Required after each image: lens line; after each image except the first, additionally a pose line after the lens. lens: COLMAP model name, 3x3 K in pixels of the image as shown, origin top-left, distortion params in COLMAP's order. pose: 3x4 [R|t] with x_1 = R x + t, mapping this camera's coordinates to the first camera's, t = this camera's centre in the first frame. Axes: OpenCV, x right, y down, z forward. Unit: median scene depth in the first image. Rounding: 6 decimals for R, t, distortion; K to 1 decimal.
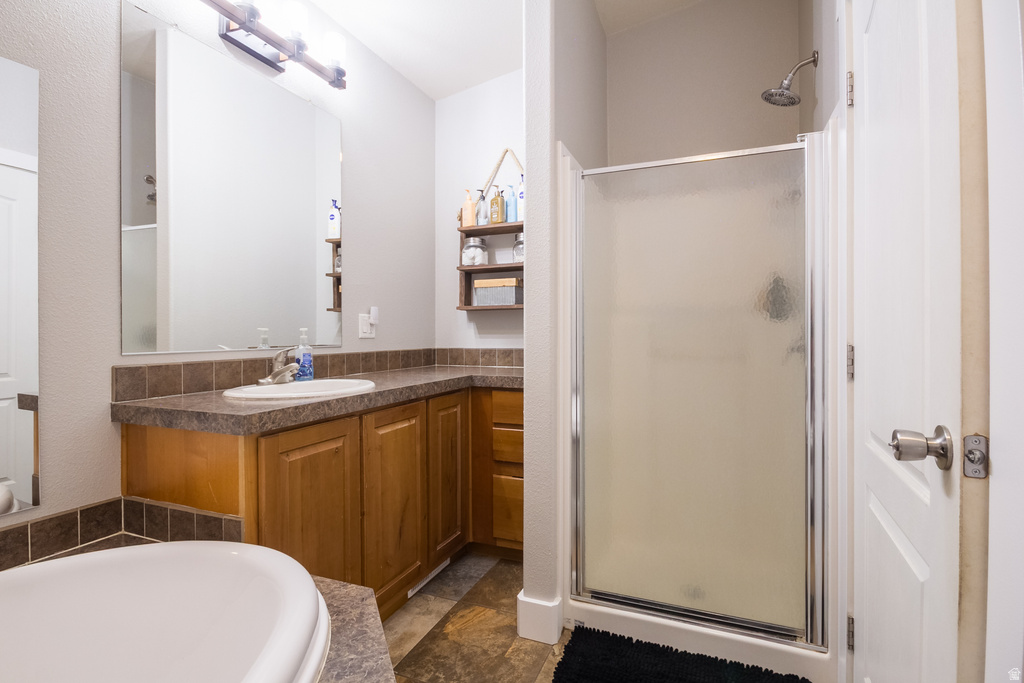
lens RADIAL K [[490.5, 0, 516.3], [0, 490.5, 338.6], [0, 0, 1]] dist [-0.004361, -0.001269]
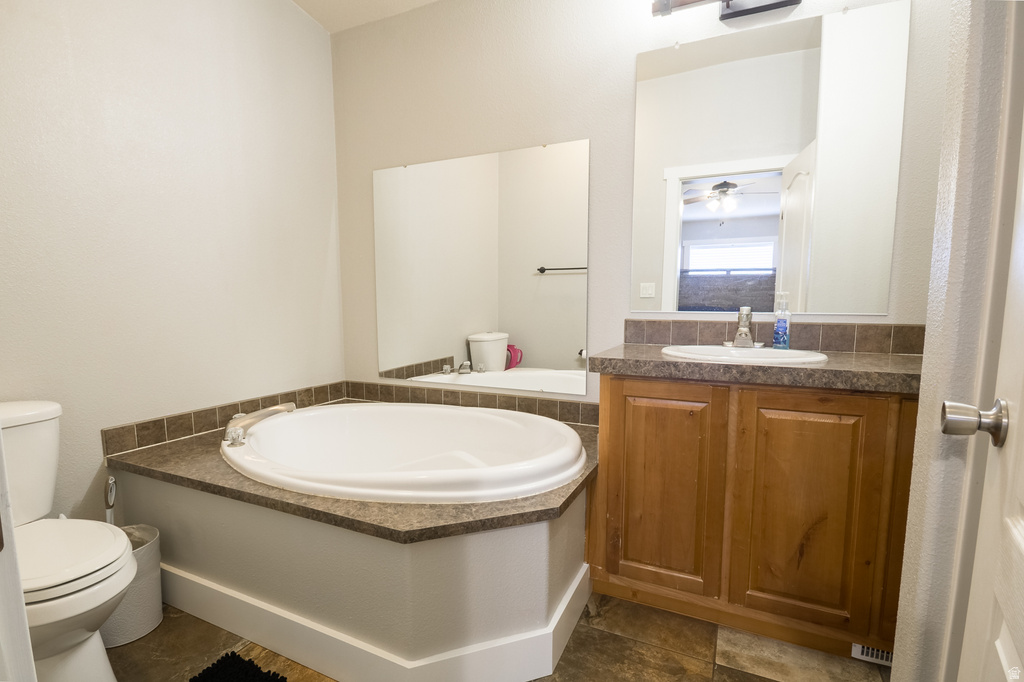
lens RADIAL K [[490.5, 0, 519.8], [0, 490.5, 346.7], [0, 0, 1]] dist [-0.004361, -0.001269]
pose [[-0.038785, 0.100741, -0.994156, 0.617699], [-0.014557, 0.994742, 0.101368, -0.006413], [0.999142, 0.018404, -0.037115, 0.654114]]
